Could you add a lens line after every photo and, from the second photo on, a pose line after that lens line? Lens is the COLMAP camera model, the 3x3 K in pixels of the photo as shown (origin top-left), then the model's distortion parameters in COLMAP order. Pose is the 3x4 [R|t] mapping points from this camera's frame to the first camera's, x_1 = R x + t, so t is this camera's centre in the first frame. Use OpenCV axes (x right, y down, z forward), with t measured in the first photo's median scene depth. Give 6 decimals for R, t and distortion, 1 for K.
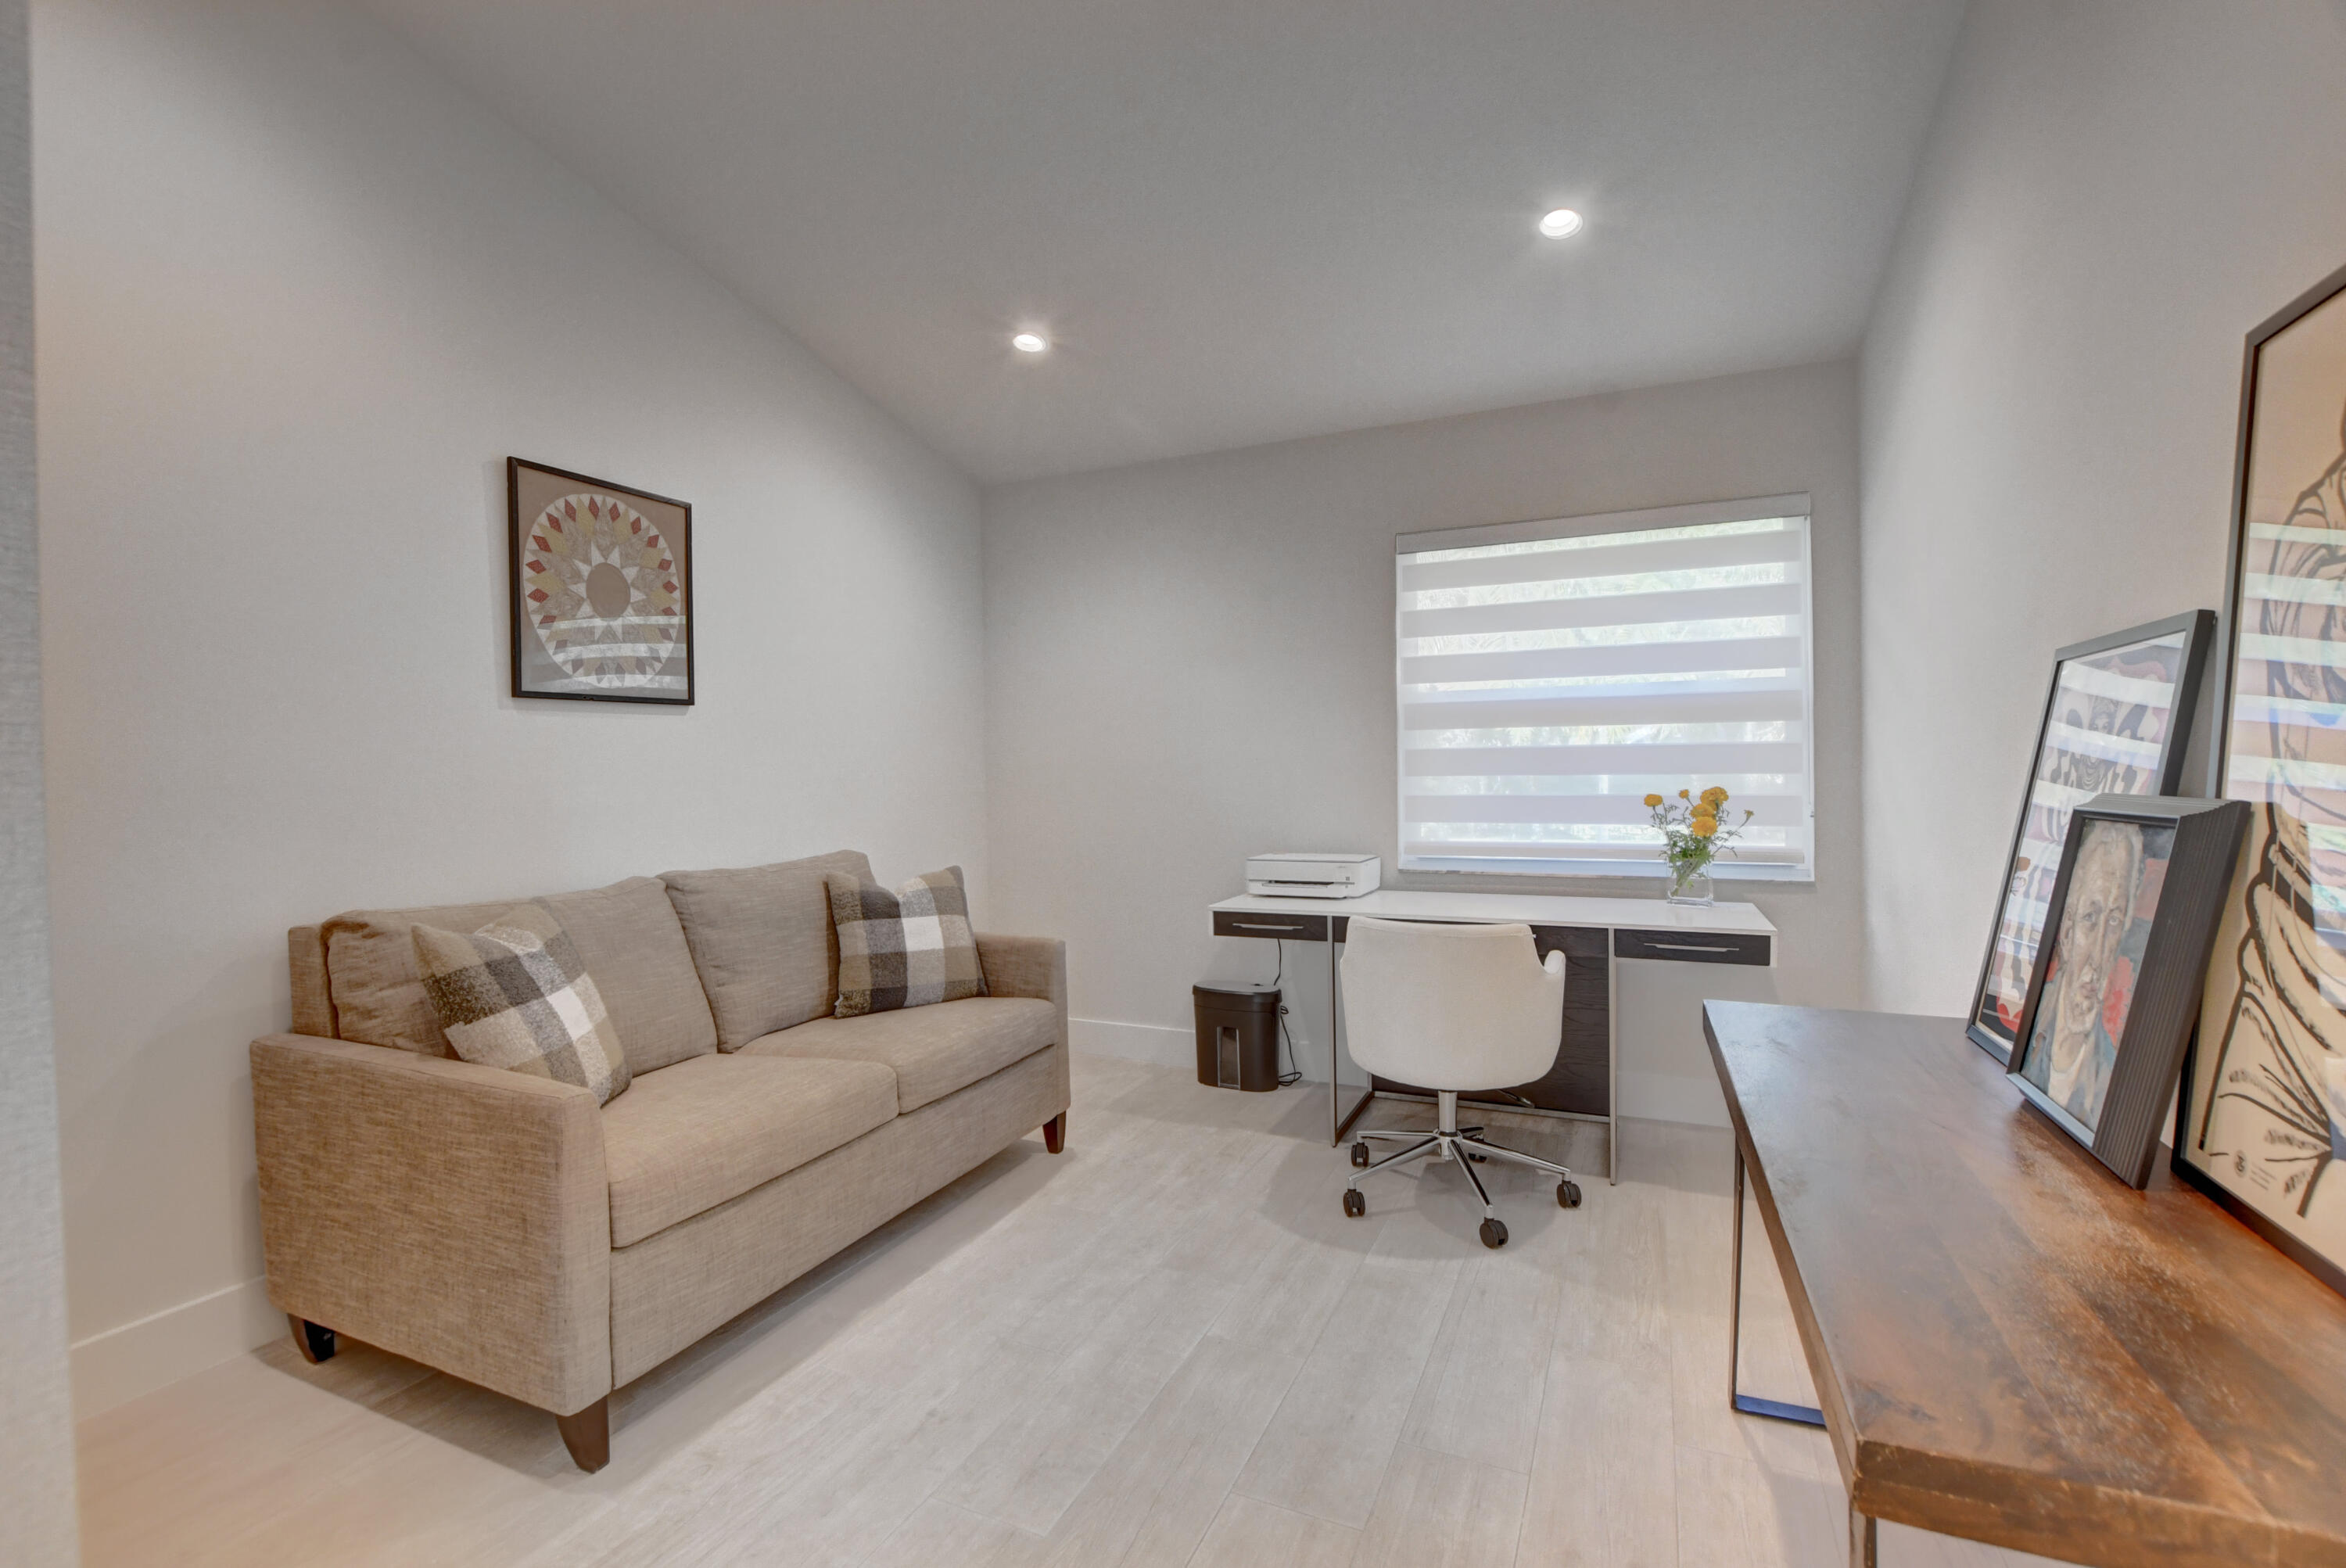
lens RADIAL K [[1057.9, 0, 1169.5], [0, 1057.9, 794.5], [0, 0, 1]] dist [-0.000937, -0.000406]
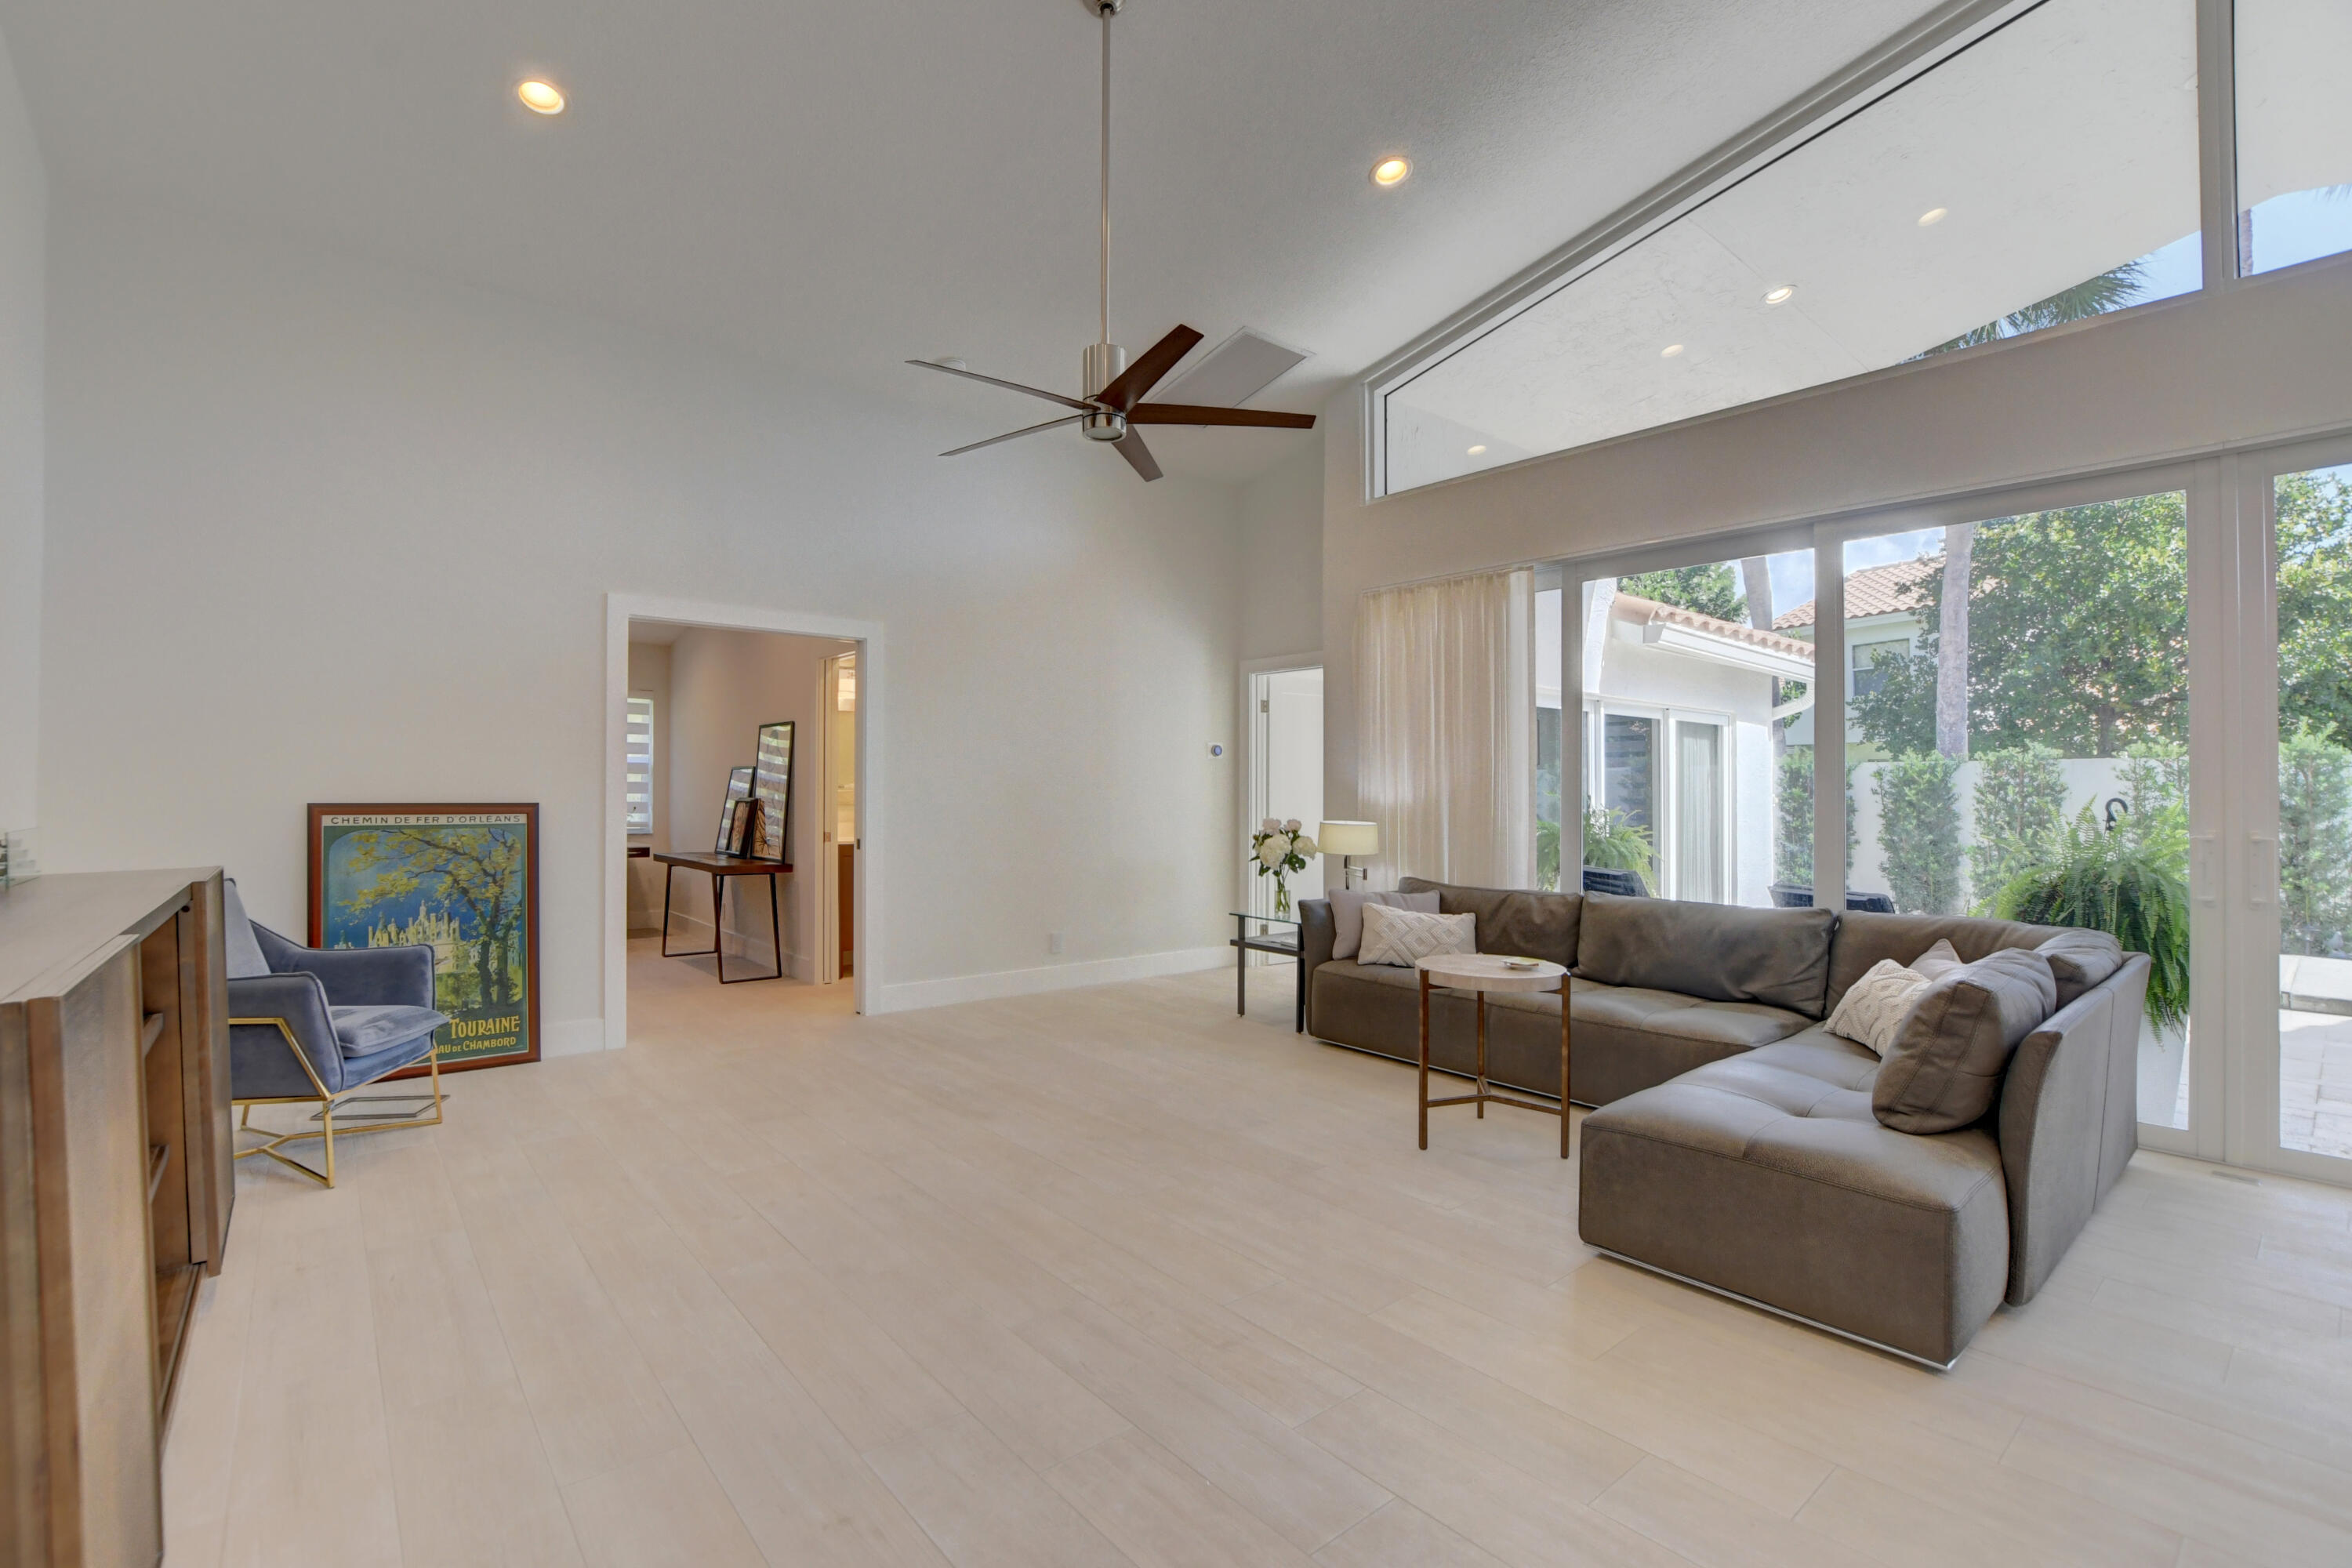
lens RADIAL K [[1048.7, 0, 1166.9], [0, 1048.7, 785.2], [0, 0, 1]] dist [-0.029949, 0.003554]
pose [[0.438808, 0.013632, 0.898478, -1.193301], [0.008268, 0.999781, -0.019207, 0.025562], [-0.898543, 0.015857, 0.438599, -1.333876]]
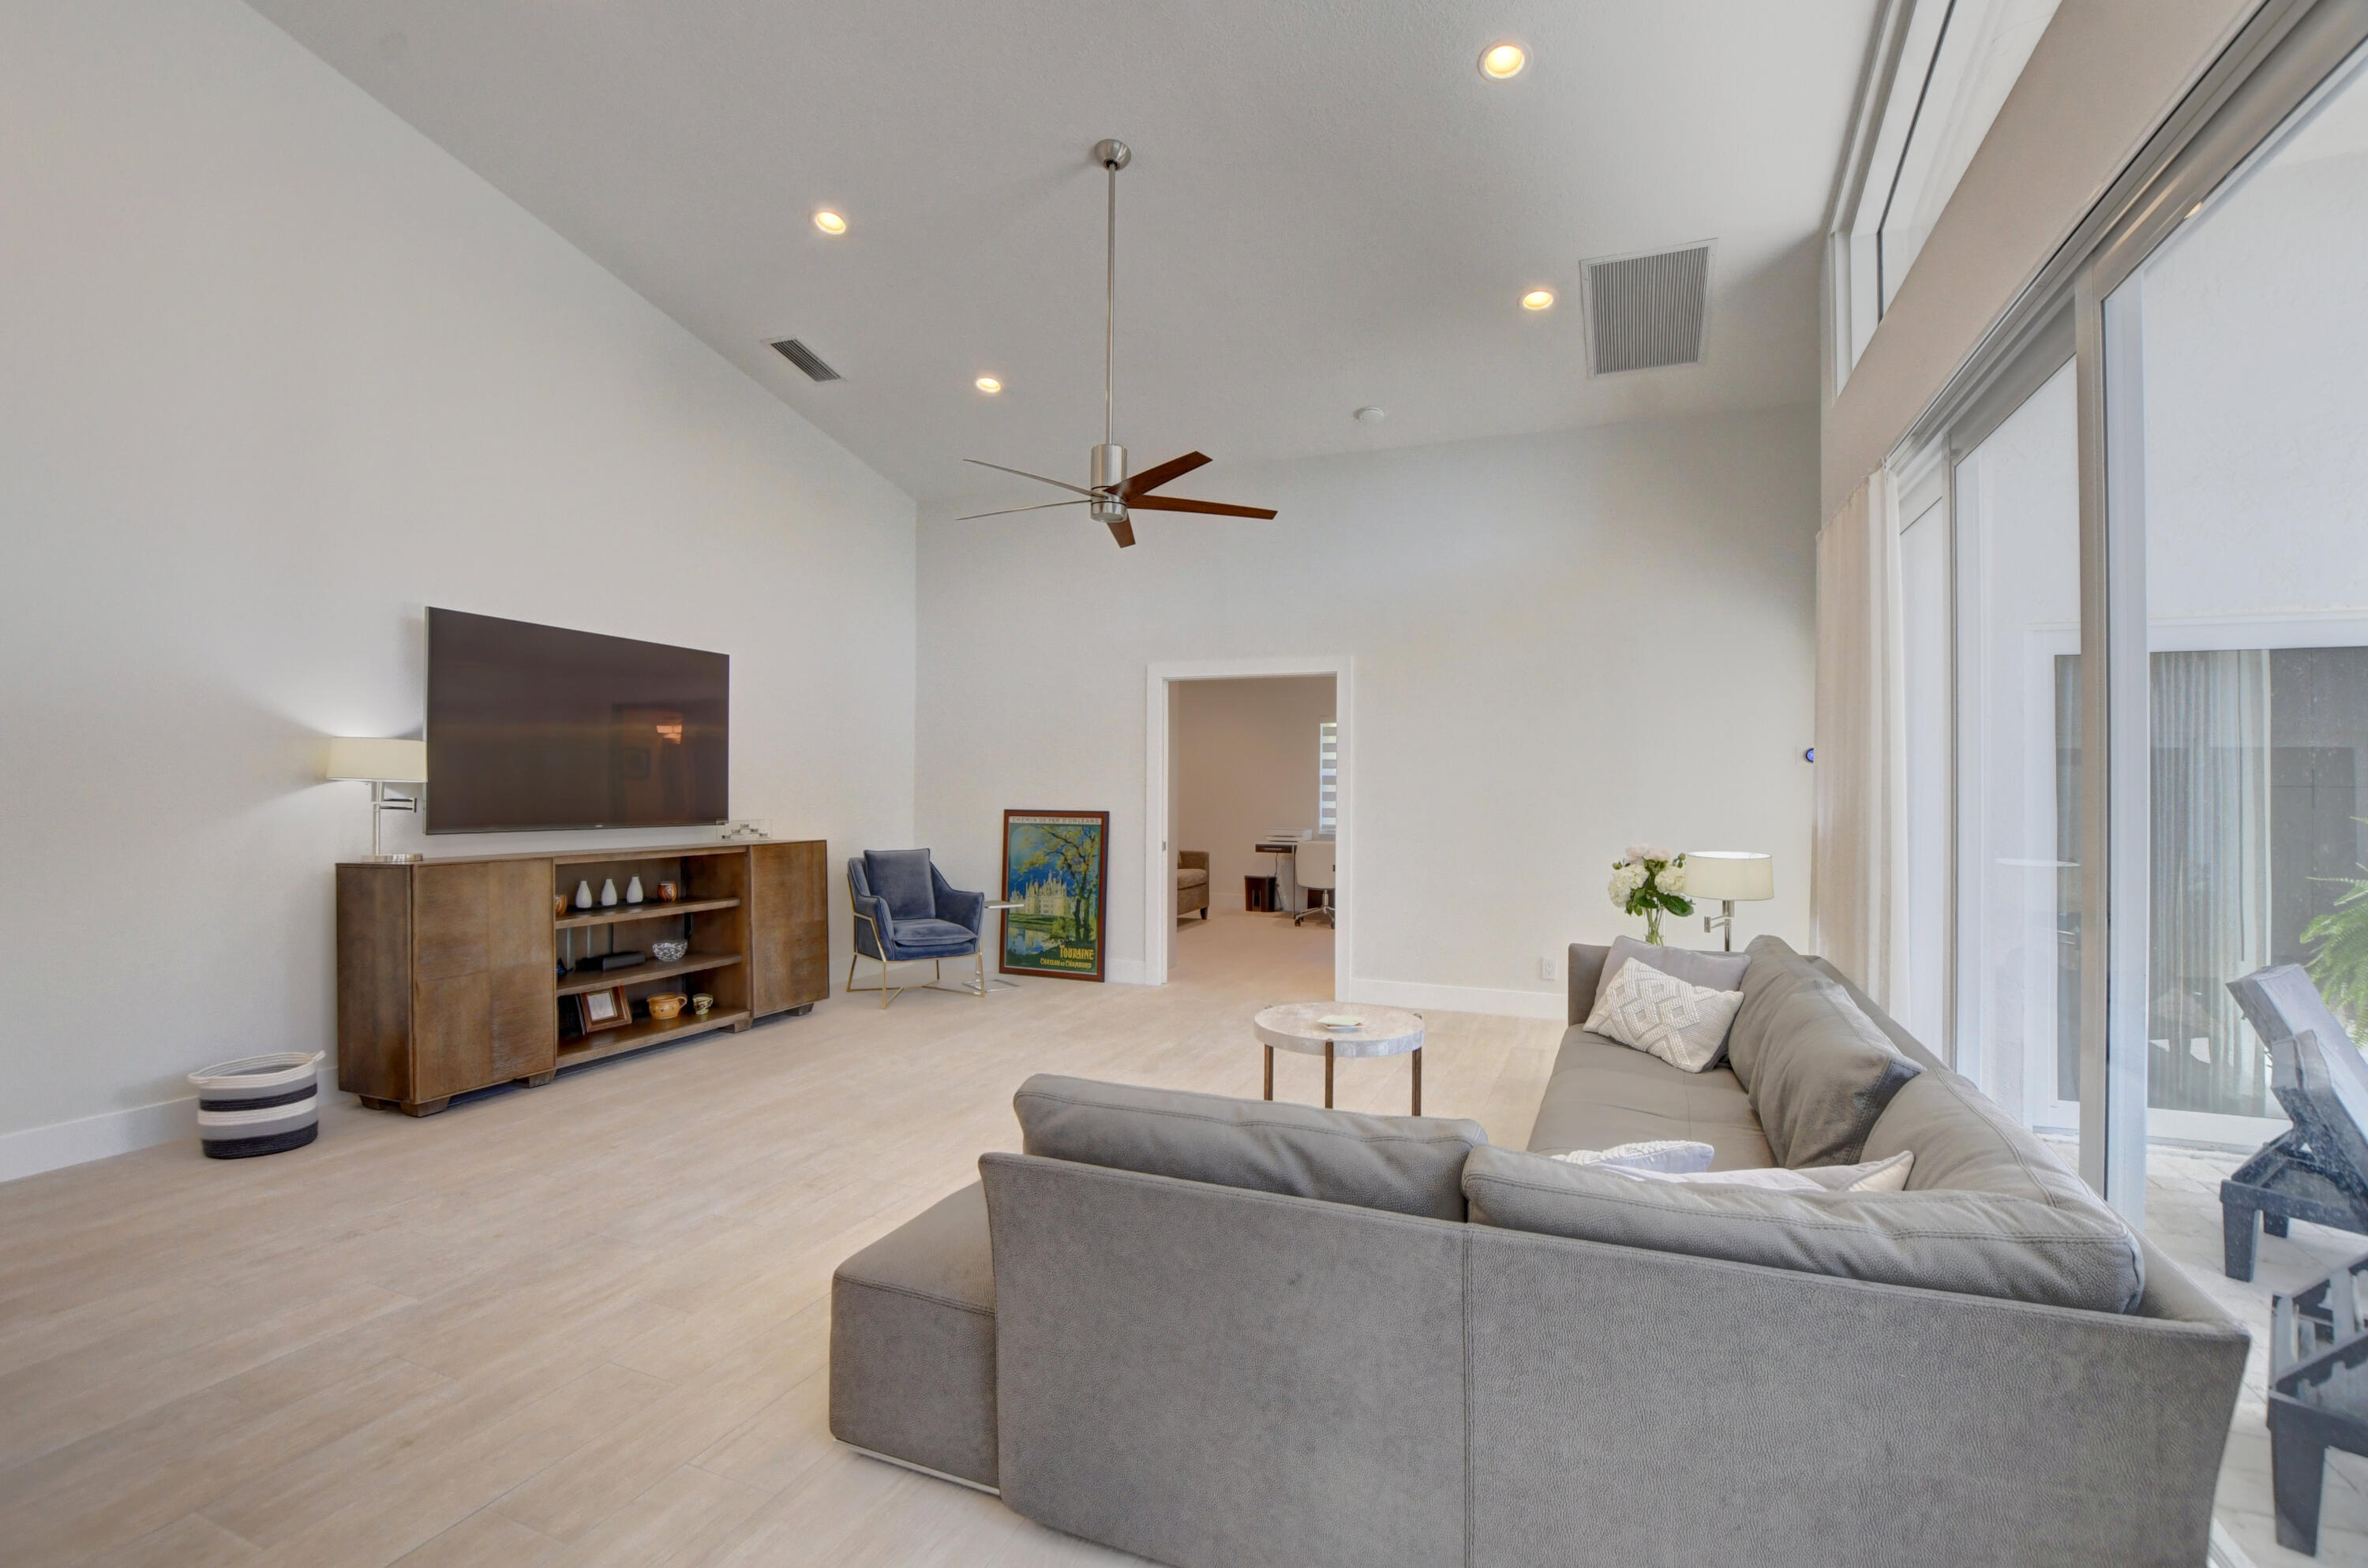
lens RADIAL K [[1055.7, 0, 1188.7], [0, 1055.7, 783.3], [0, 0, 1]] dist [-0.029949, 0.003554]
pose [[0.999560, 0.012636, 0.026854, -0.237297], [-0.011986, 0.999634, -0.024233, 0.009279], [-0.027150, 0.023901, 0.999346, -2.083406]]
